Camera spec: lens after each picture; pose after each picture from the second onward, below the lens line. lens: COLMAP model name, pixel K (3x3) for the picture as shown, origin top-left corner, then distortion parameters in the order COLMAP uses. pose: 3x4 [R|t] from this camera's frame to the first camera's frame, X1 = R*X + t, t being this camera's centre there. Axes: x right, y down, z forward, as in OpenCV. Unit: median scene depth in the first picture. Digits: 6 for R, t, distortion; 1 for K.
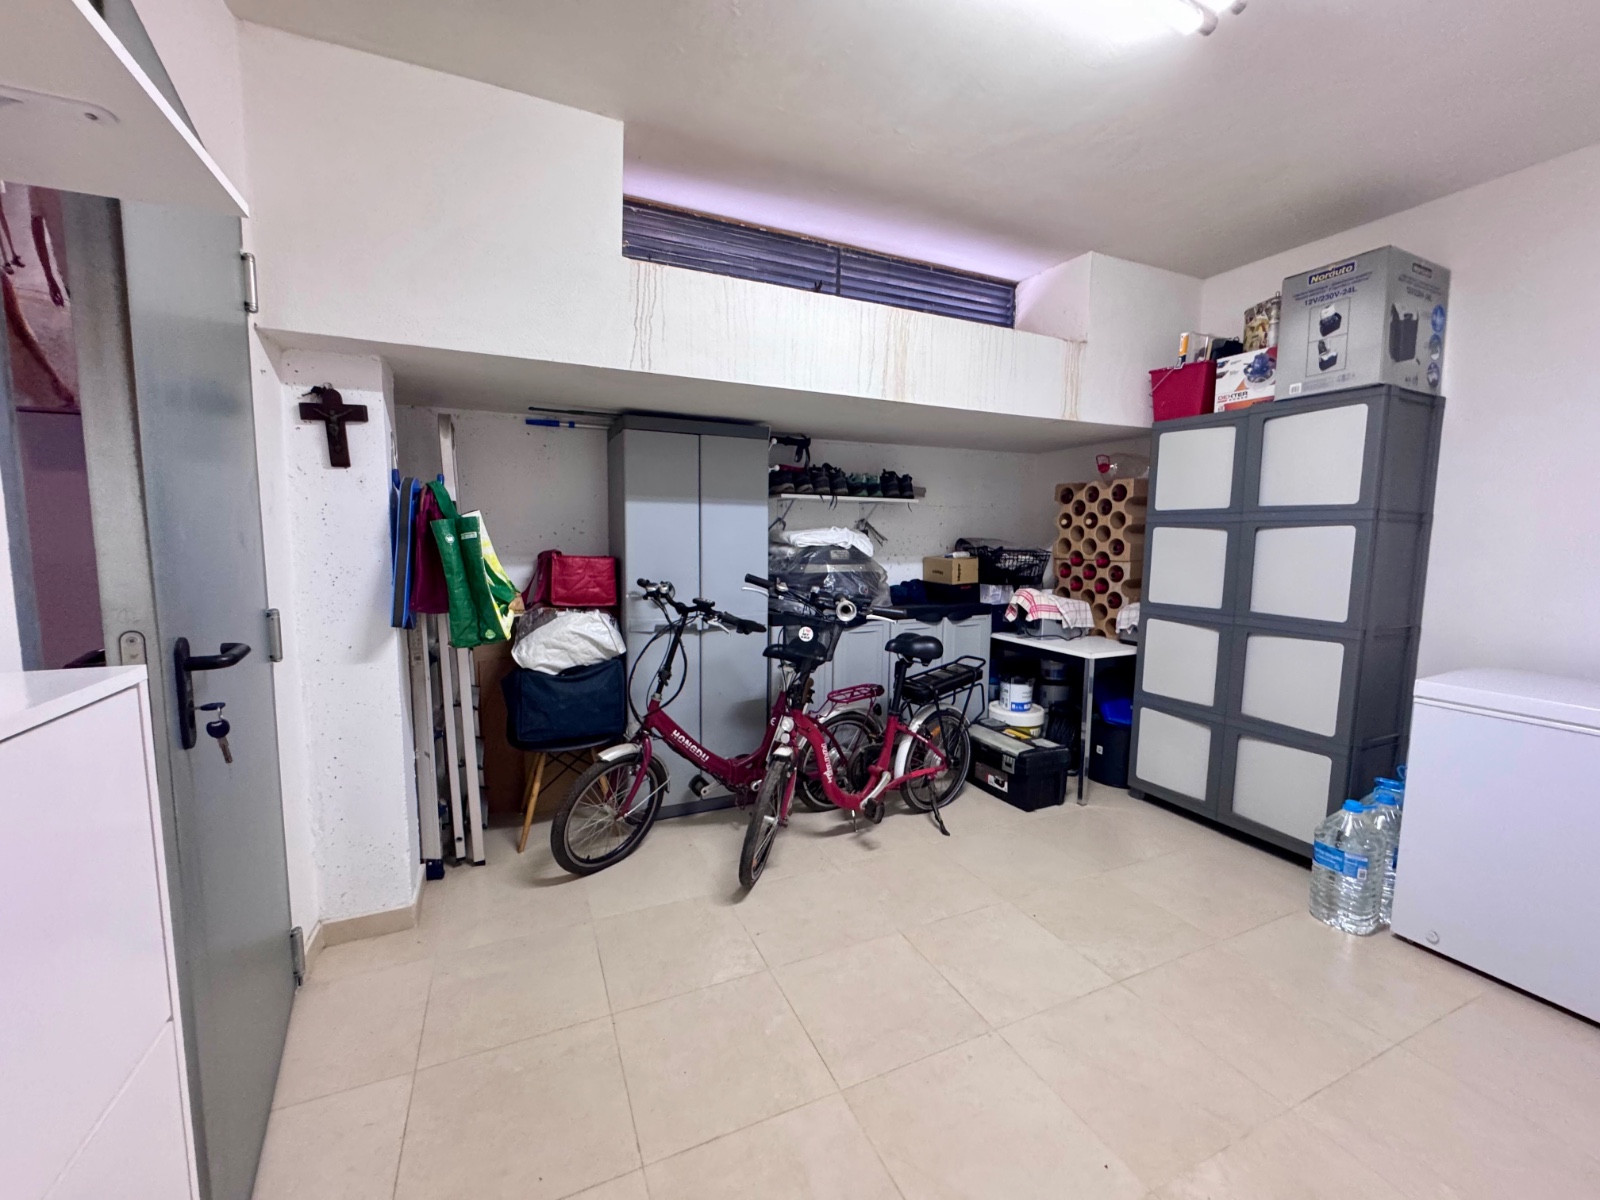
lens RADIAL K [[641.1, 0, 797.8], [0, 641.1, 594.4], [0, 0, 1]] dist [-0.004106, 0.000288]
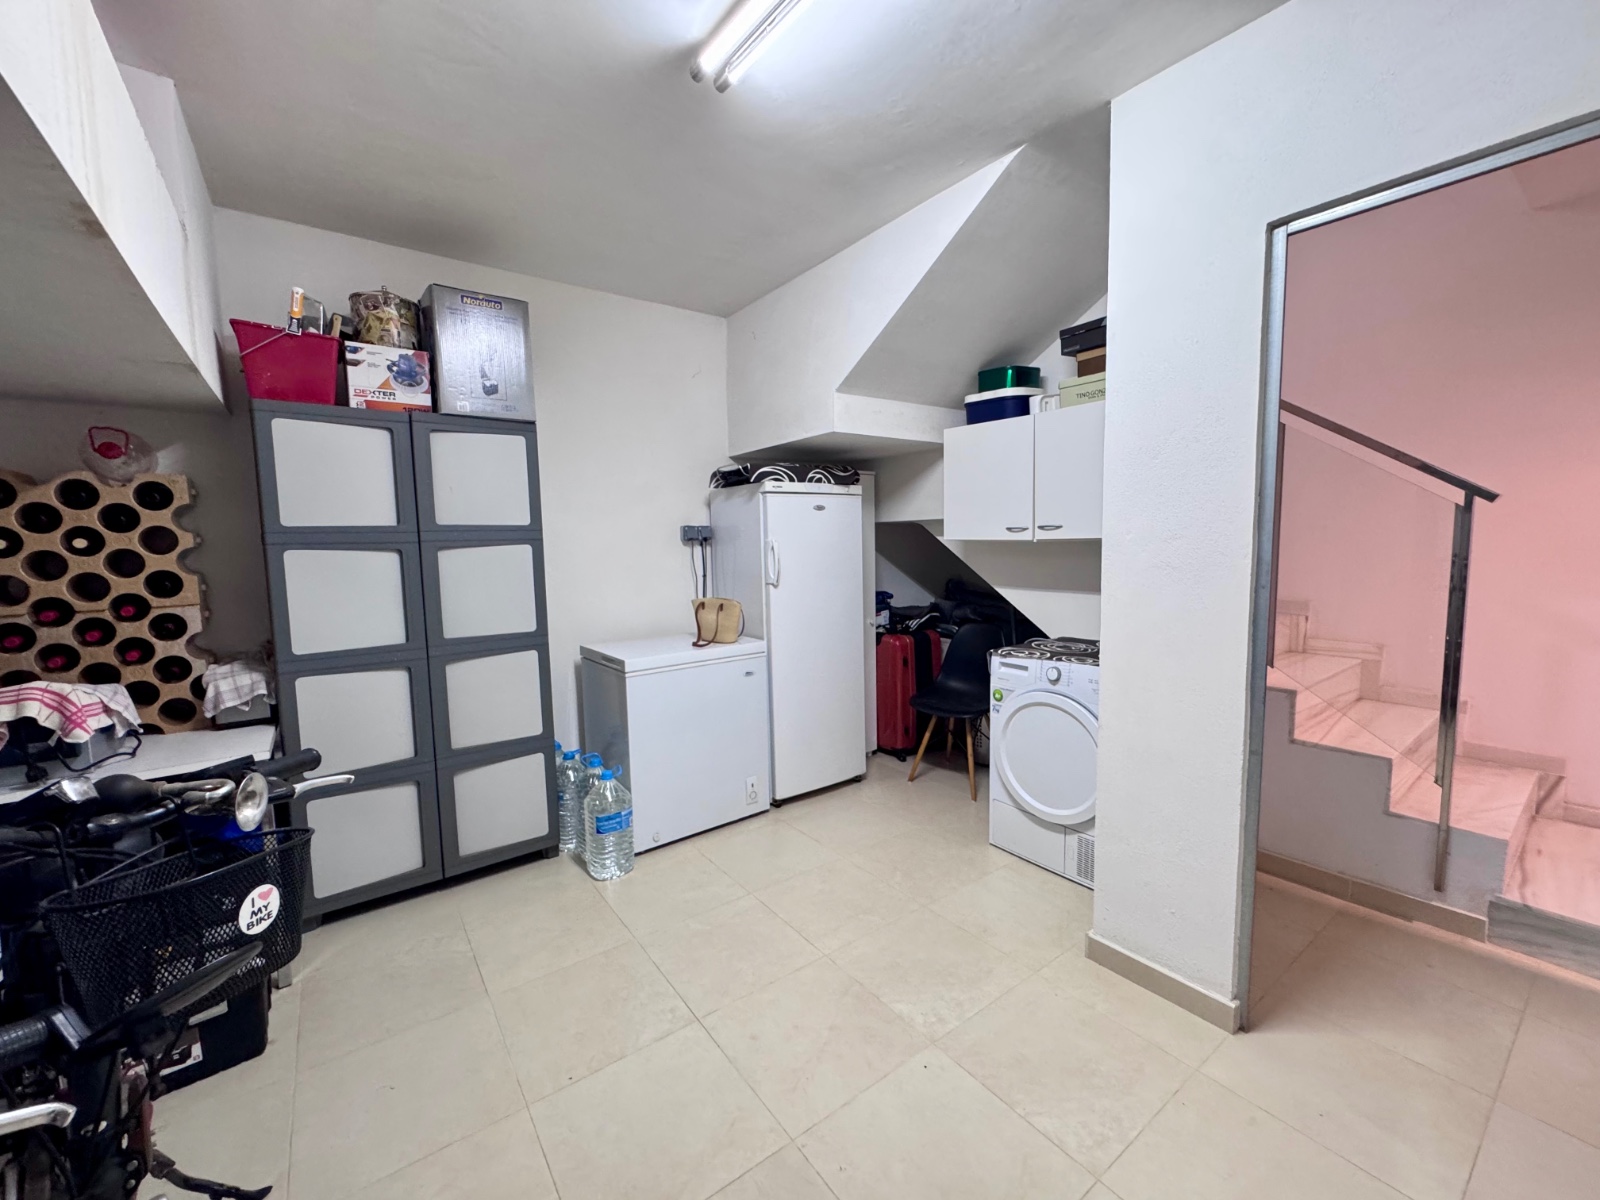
lens RADIAL K [[641.1, 0, 800.6], [0, 641.1, 599.5], [0, 0, 1]] dist [-0.004106, 0.000288]
pose [[-0.209482, -0.094290, 0.973256, -0.283656], [0.110605, 0.986667, 0.119396, -0.081141], [-0.971537, 0.132658, -0.196260, 0.660493]]
